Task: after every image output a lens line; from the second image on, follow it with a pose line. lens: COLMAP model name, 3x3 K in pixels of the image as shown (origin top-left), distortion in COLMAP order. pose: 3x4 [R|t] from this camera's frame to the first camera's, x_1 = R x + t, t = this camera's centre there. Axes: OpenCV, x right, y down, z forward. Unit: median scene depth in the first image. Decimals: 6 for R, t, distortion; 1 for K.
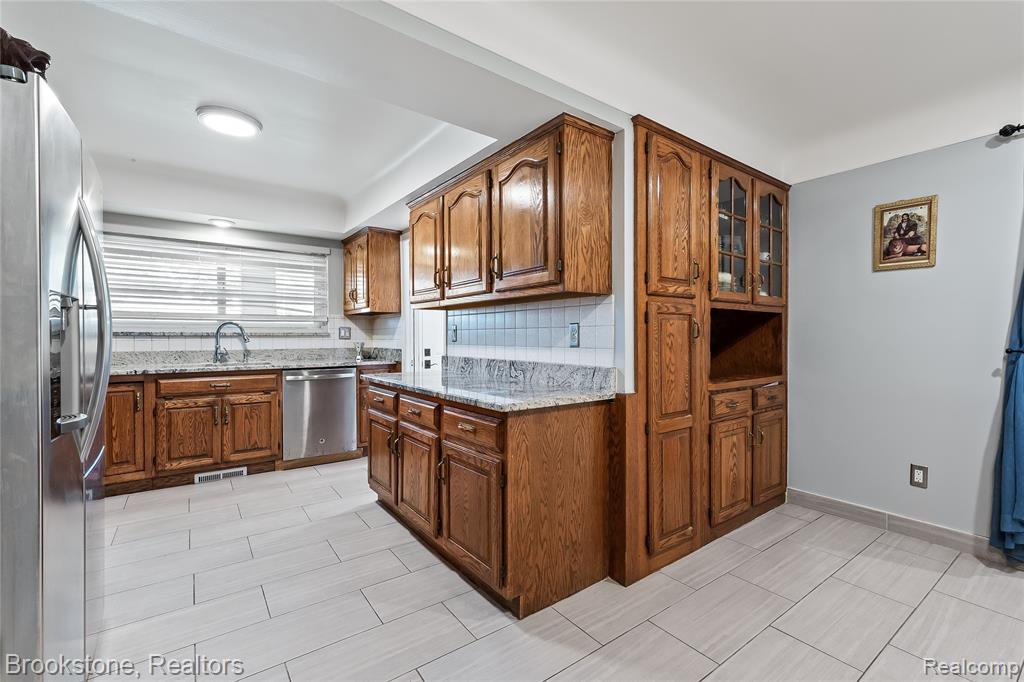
lens RADIAL K [[451.7, 0, 541.3], [0, 451.7, 340.2], [0, 0, 1]] dist [0.002651, 0.000462]
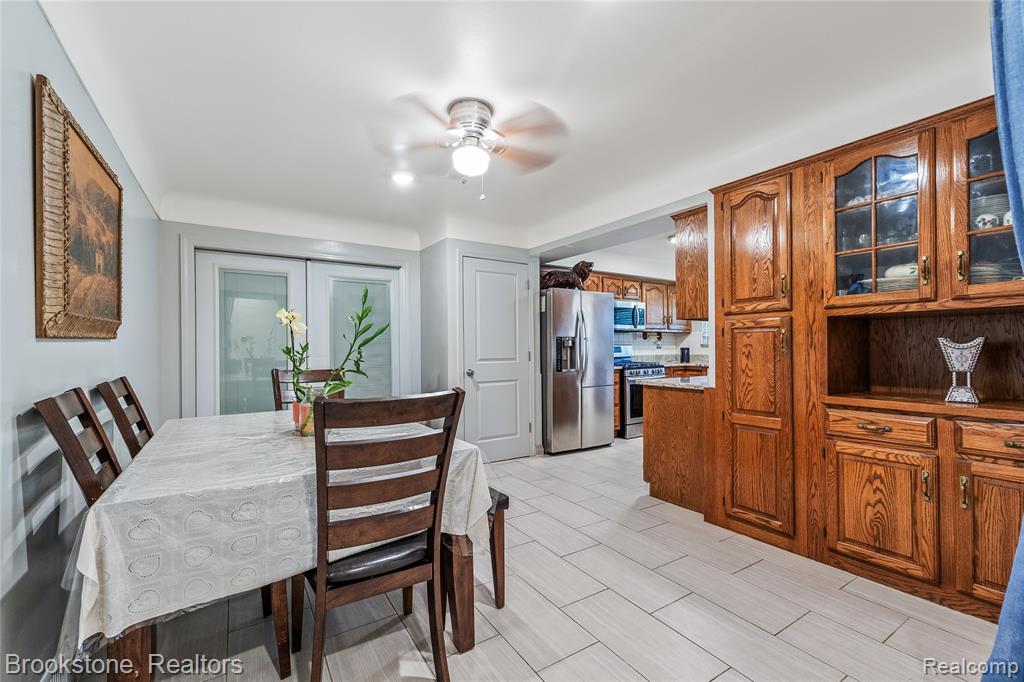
lens RADIAL K [[434.4, 0, 512.5], [0, 434.4, 345.3], [0, 0, 1]] dist [0.002332, 0.000206]
pose [[-0.090224, -0.004367, -0.995912, 1.157780], [-0.003180, 0.999987, -0.004096, -0.004152], [0.995916, 0.002798, -0.090236, 0.368220]]
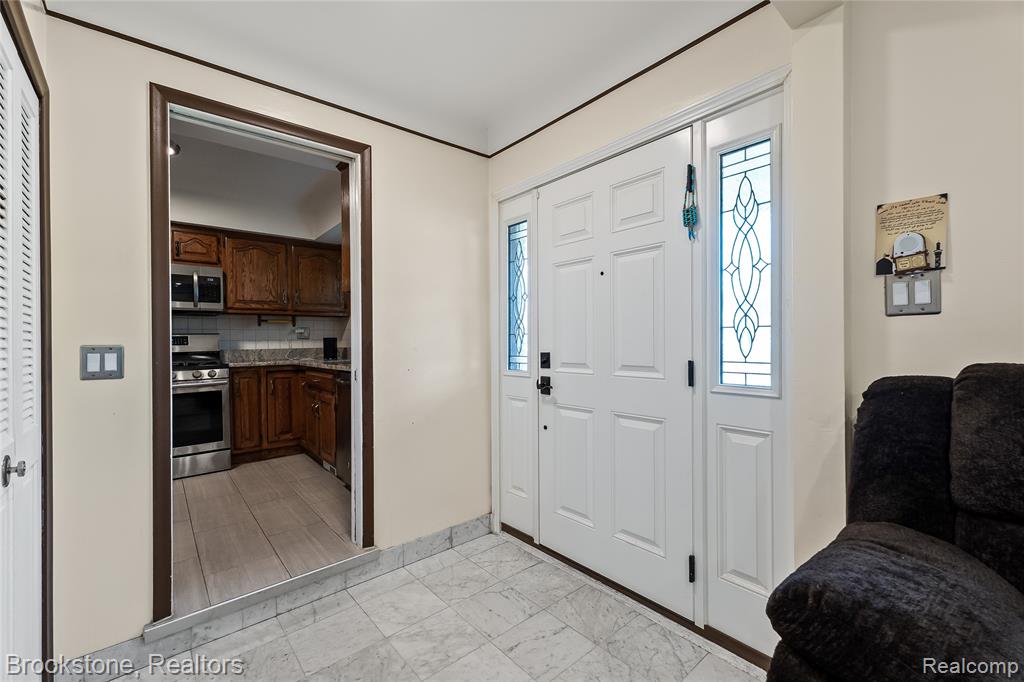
lens RADIAL K [[434.4, 0, 512.5], [0, 434.4, 345.3], [0, 0, 1]] dist [0.002332, 0.000206]
pose [[0.031685, 0.005878, -0.999481, 0.396142], [-0.000072, 0.999983, 0.005878, 0.012489], [0.999498, -0.000114, 0.031685, 1.665009]]
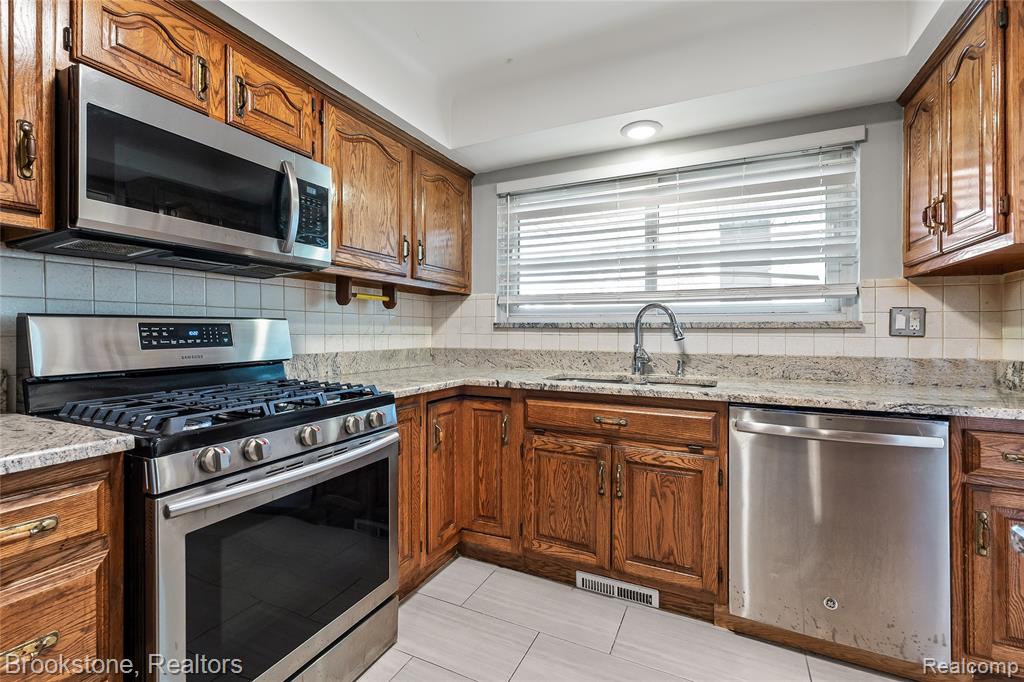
lens RADIAL K [[444.4, 0, 499.5], [0, 444.4, 332.6], [0, 0, 1]] dist [0.007961, 0.000156]
pose [[0.411265, 0.003272, -0.911510, -0.338693], [-0.013477, 0.999906, -0.002491, 0.000022], [0.911416, 0.013309, 0.411271, 0.775237]]
